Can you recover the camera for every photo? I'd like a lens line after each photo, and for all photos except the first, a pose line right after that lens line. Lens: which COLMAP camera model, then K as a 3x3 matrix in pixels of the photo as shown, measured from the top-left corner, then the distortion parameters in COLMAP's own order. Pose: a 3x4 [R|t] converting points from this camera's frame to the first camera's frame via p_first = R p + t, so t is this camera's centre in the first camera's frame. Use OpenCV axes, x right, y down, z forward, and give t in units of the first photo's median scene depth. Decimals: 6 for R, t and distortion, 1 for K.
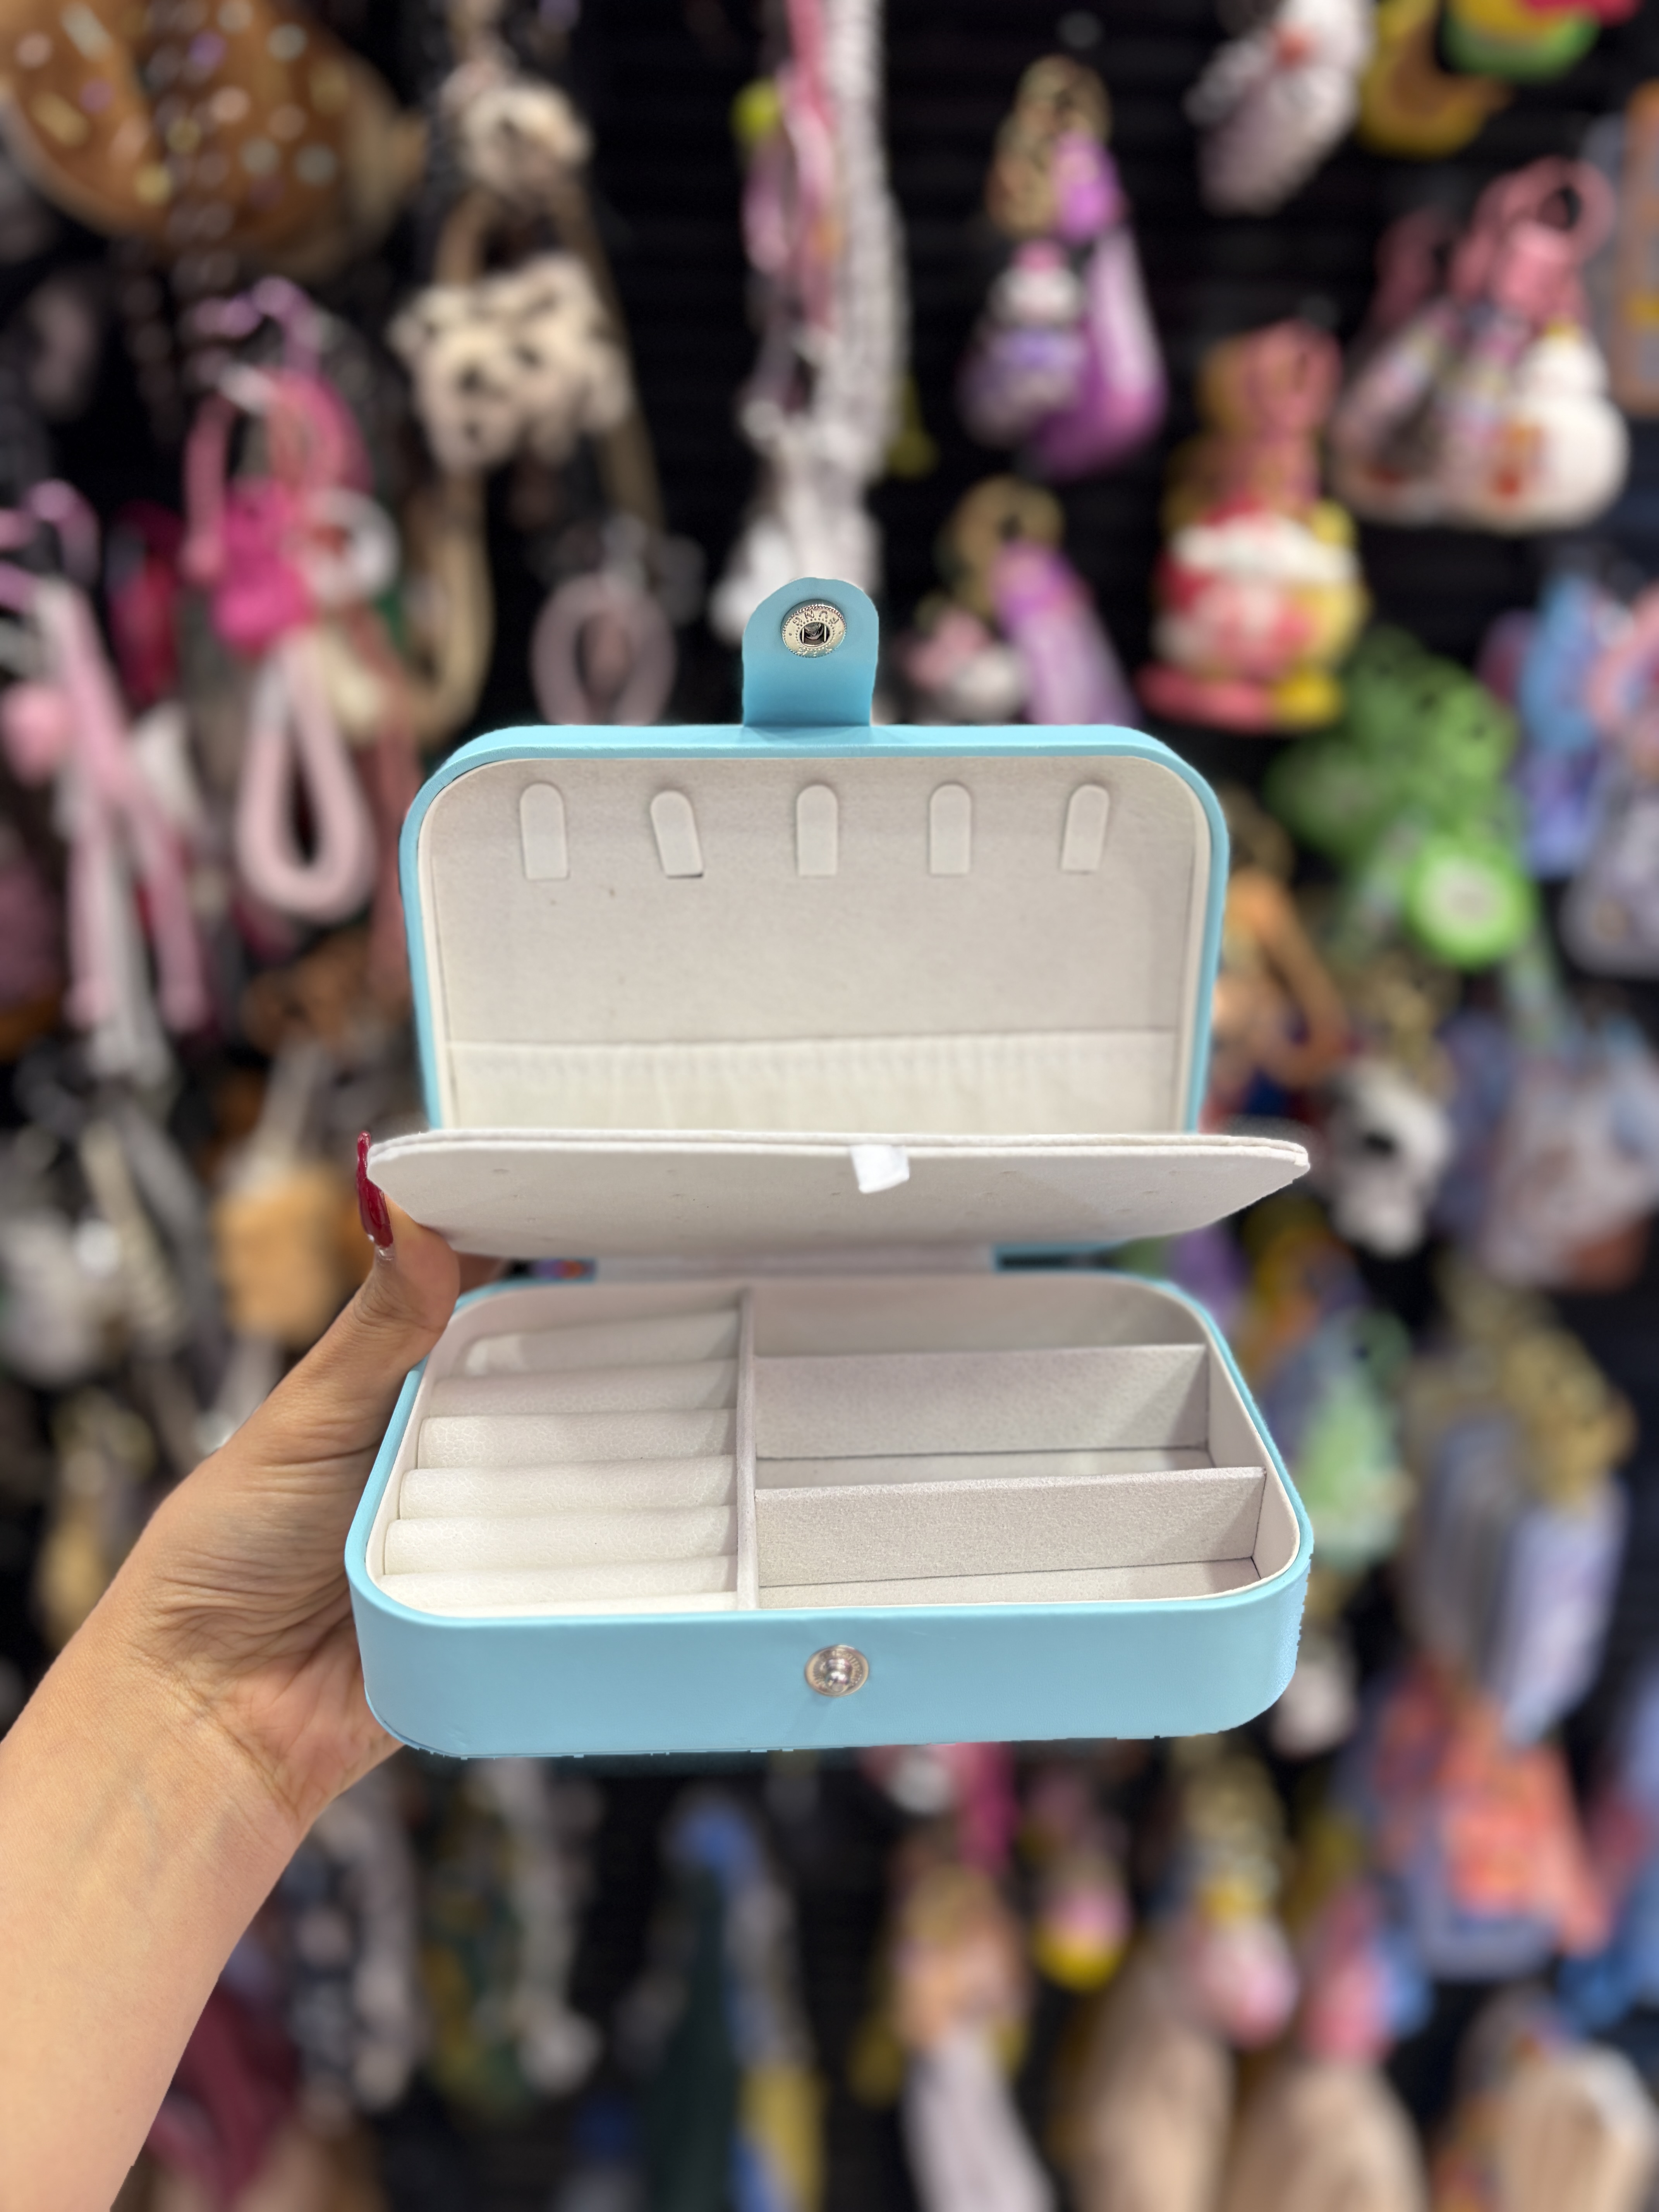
lens RADIAL K [[1650.5, 0, 845.7], [0, 1650.5, 1119.5], [0, 0, 1]] dist [0.029305, -0.042753]
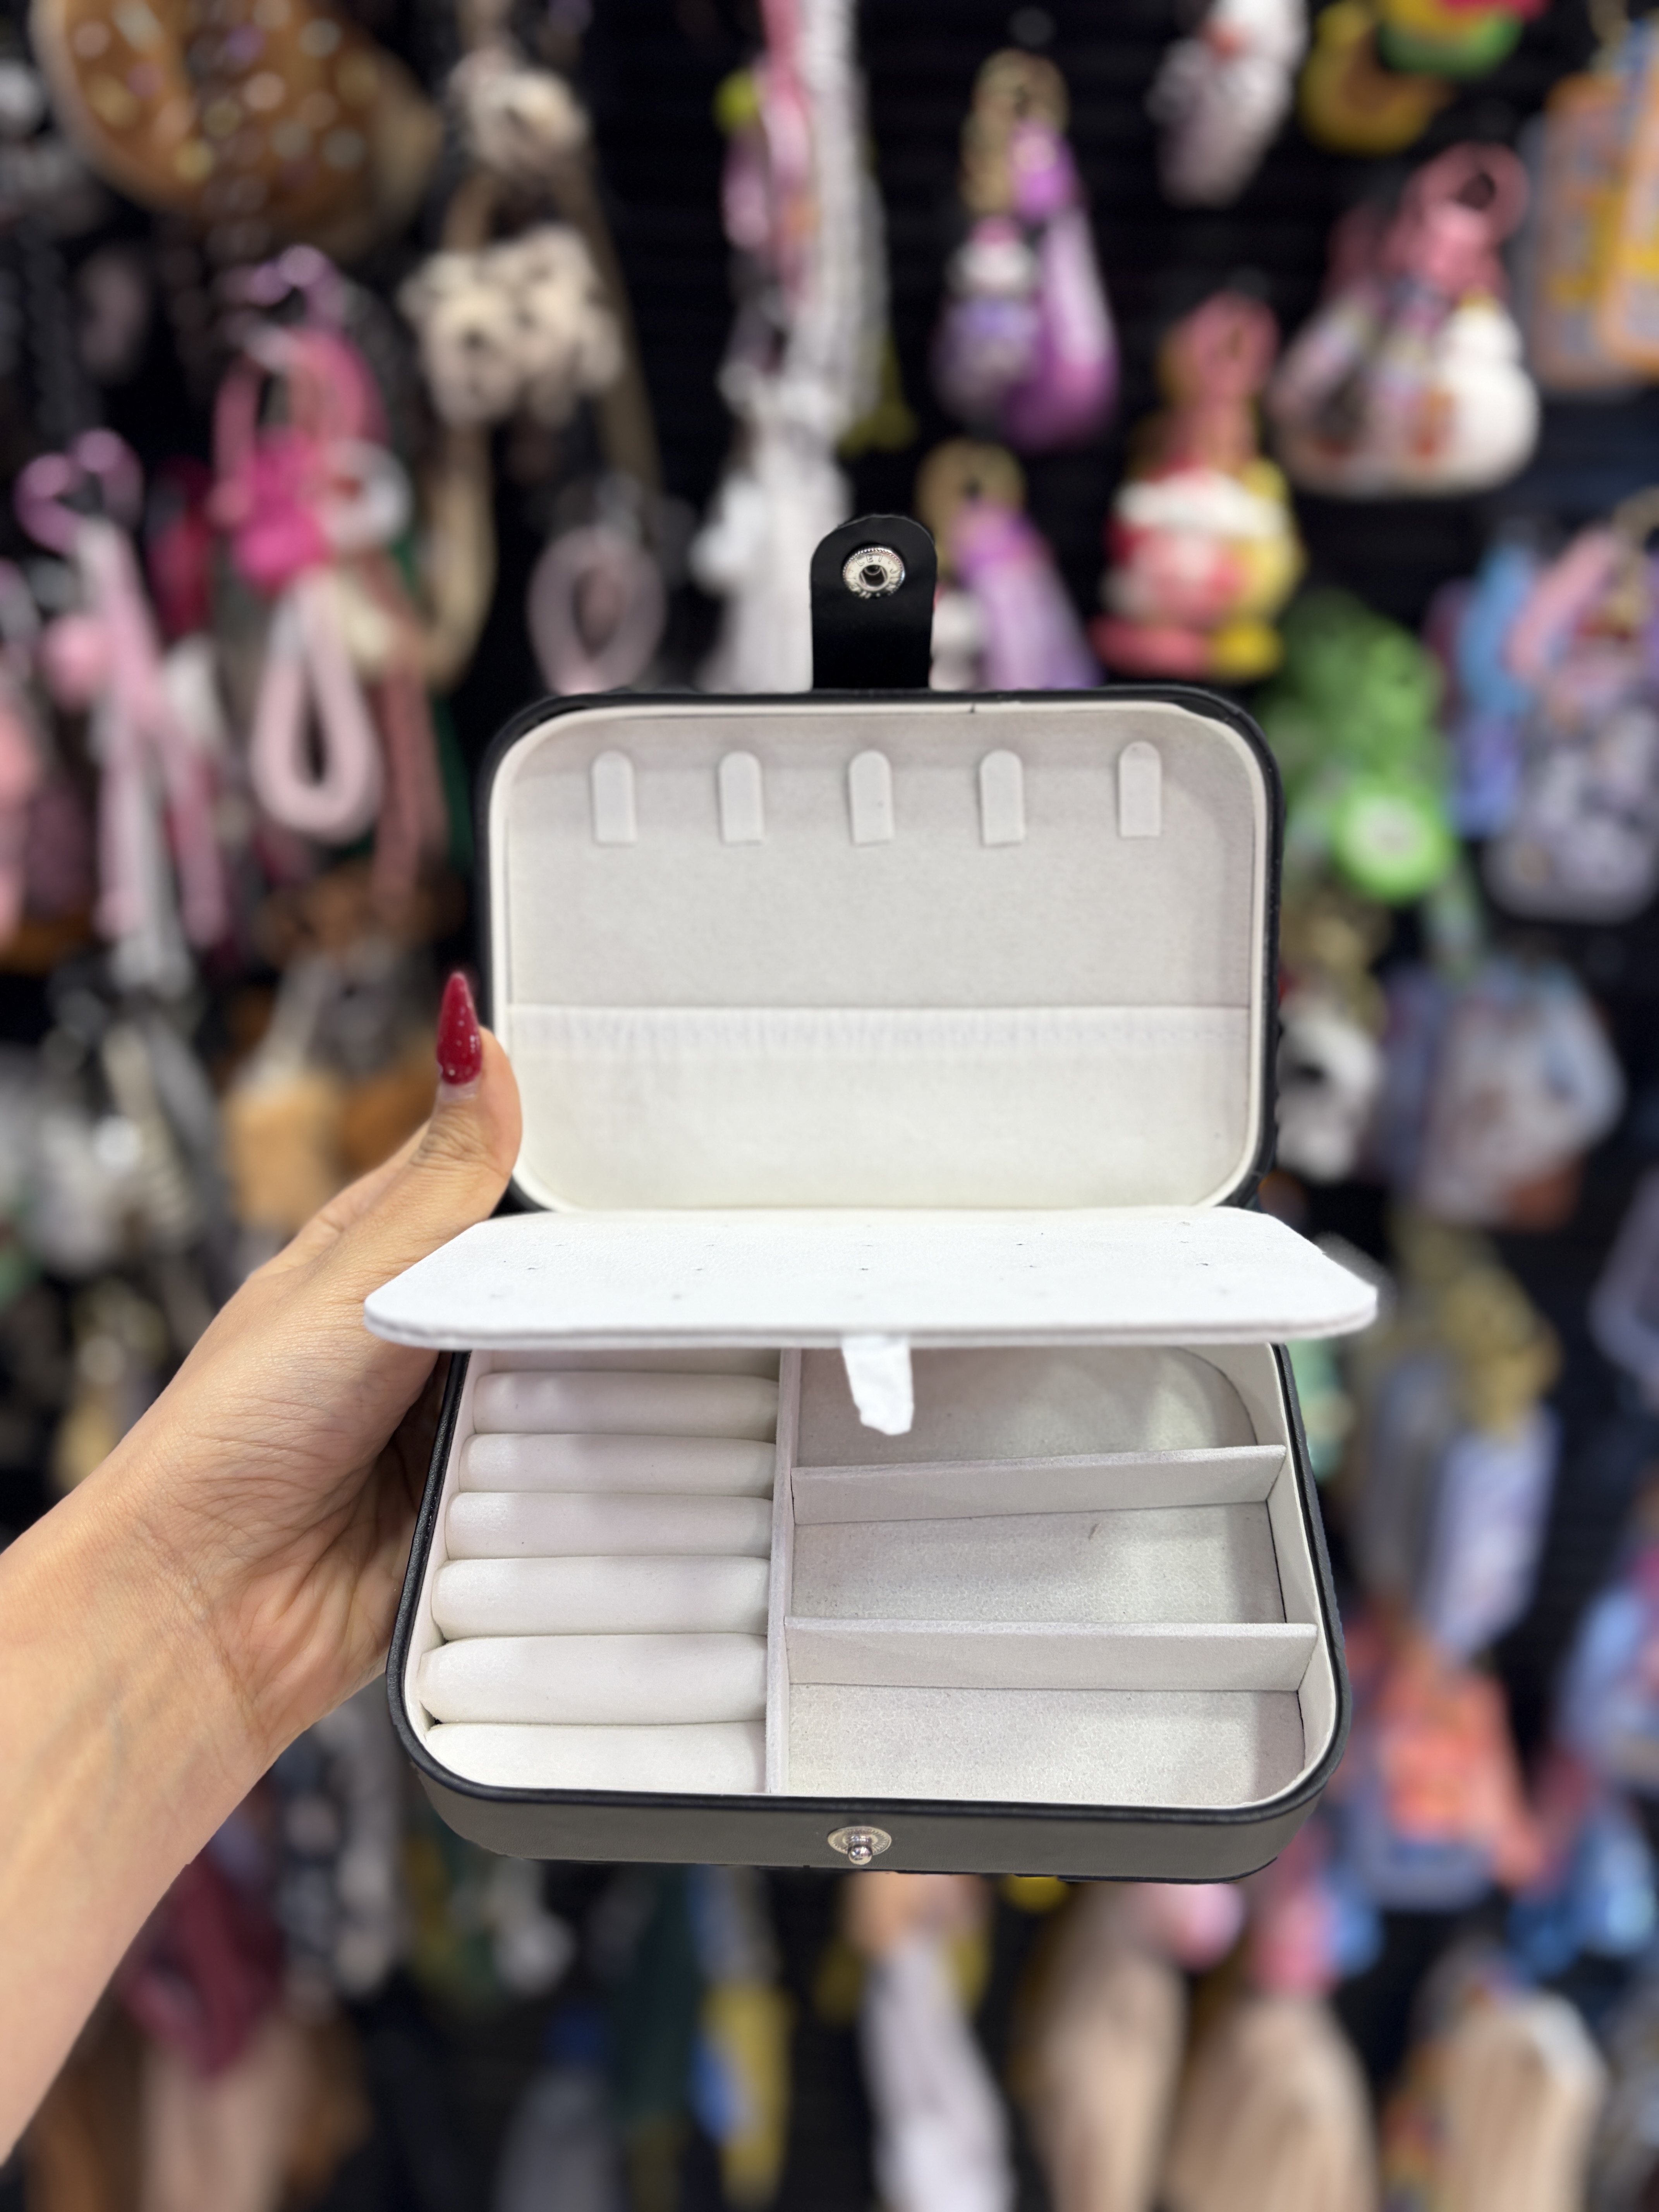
lens RADIAL K [[1650.5, 0, 835.7], [0, 1650.5, 1104.8], [0, 0, 1]] dist [0.029305, -0.042753]
pose [[0.999086, 0.026148, -0.033812, 0.057073], [-0.026862, 0.999422, -0.020842, 0.068263], [0.033248, 0.021731, 0.999211, -0.070138]]
